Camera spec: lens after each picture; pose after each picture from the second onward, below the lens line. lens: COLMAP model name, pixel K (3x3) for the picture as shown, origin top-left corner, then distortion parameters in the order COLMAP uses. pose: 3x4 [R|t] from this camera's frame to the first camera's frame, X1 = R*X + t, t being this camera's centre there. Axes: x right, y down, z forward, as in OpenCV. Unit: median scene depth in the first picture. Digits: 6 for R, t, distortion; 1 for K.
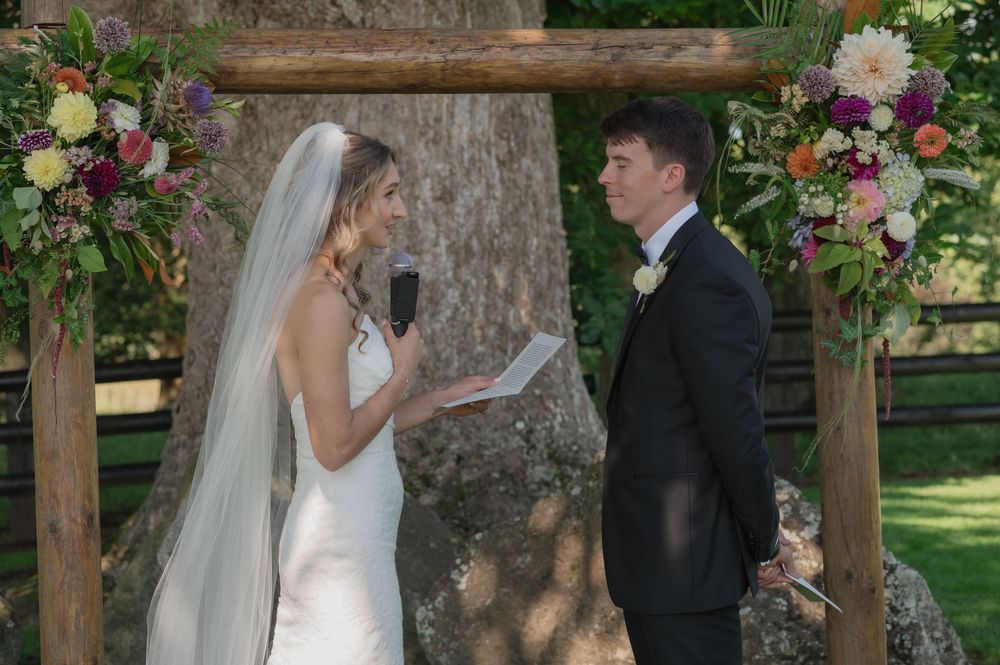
lens RADIAL K [[2302.2, 0, 477.1], [0, 2302.2, 363.0], [0, 0, 1]] dist [0.001403, -0.362630]
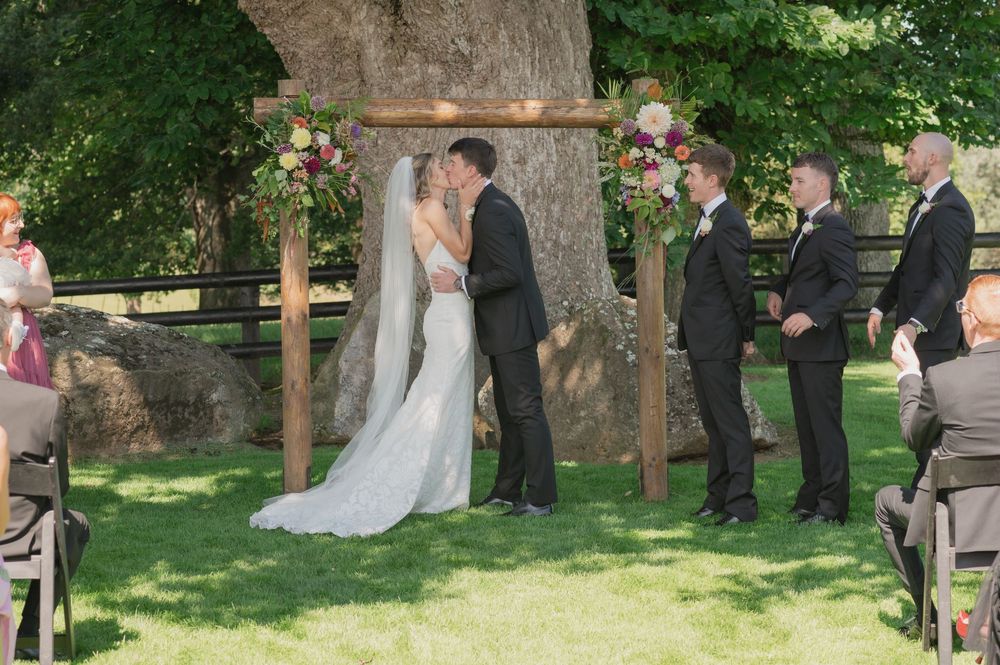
lens RADIAL K [[2113.8, 0, 466.3], [0, 2113.8, 331.1], [0, 0, 1]] dist [0.051382, -0.129740]
pose [[0.996157, 0.019745, -0.085330, 0.165930], [-0.017997, 0.999613, 0.021214, 0.035670], [0.085716, -0.019597, 0.996127, -1.048360]]
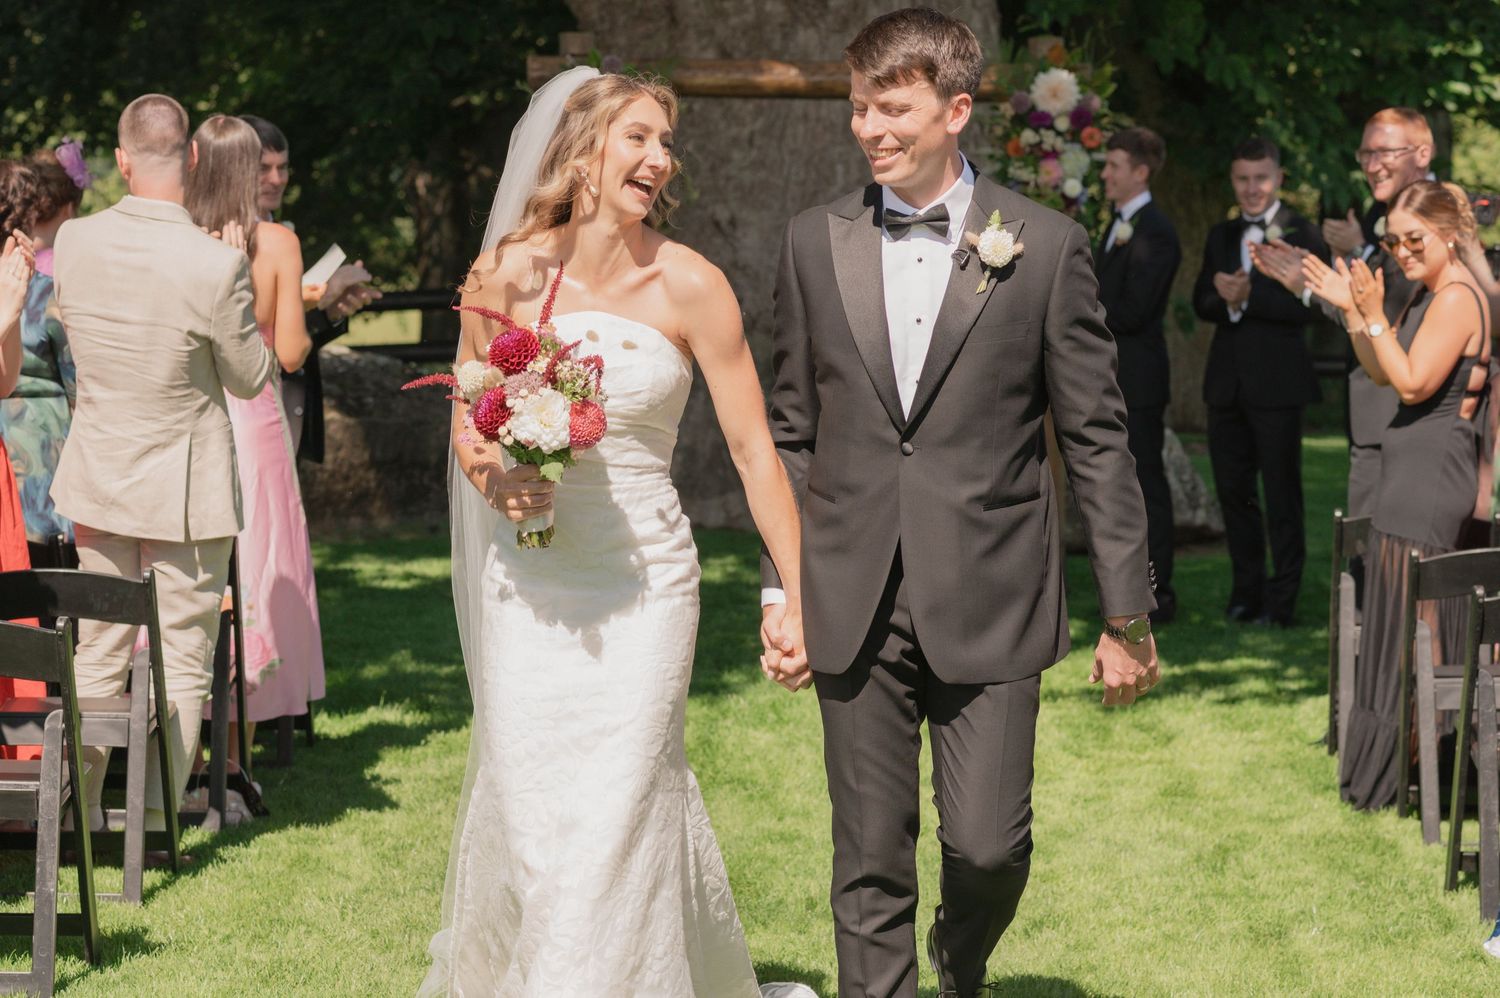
lens RADIAL K [[3327.5, 0, 750.4], [0, 3327.5, 551.6], [0, 0, 1]] dist [0.041038, -0.586223]
pose [[0.993149, 0.041832, -0.109108, 0.225960], [-0.034142, 0.996862, 0.071418, 0.039409], [0.111753, -0.067204, 0.991461, -1.444847]]
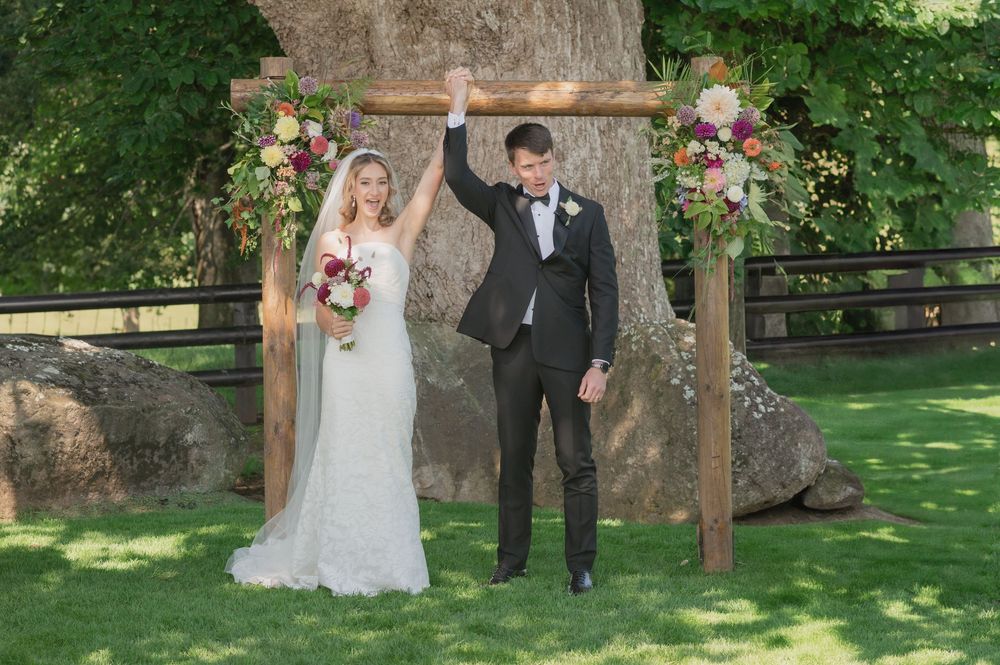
lens RADIAL K [[2393.2, 0, 436.6], [0, 2393.2, 330.9], [0, 0, 1]] dist [0.064288, -0.314549]
pose [[0.993289, 0.023857, -0.113171, 0.165878], [-0.022400, 0.999649, 0.014130, 0.027185], [0.113468, -0.011500, 0.993475, -0.903181]]
